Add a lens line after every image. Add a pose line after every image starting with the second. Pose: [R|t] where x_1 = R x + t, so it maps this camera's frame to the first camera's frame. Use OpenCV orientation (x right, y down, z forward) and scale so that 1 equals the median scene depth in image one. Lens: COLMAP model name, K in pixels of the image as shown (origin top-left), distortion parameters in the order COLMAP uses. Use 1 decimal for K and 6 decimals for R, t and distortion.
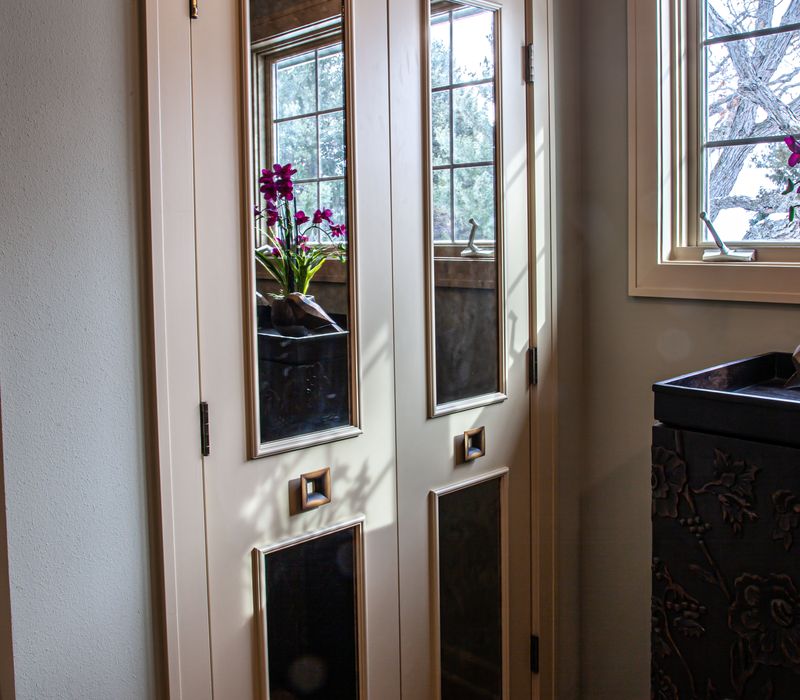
lens RADIAL K [[825.1, 0, 418.5], [0, 825.1, 259.6], [0, 0, 1]] dist [-0.052488, 0.001850]
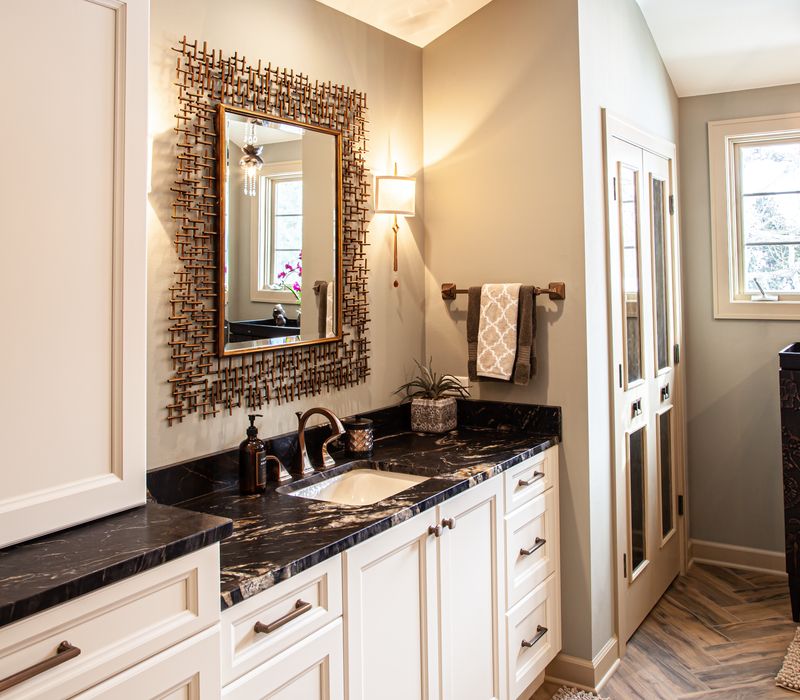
lens RADIAL K [[783.0, 0, 401.7], [0, 783.0, 229.6], [0, 0, 1]] dist [-0.051537, 0.011862]
pose [[0.974426, 0.020371, 0.223782, -1.013726], [0.000593, 0.995646, -0.093215, 0.005402], [-0.224707, 0.090964, 0.970171, -0.755362]]
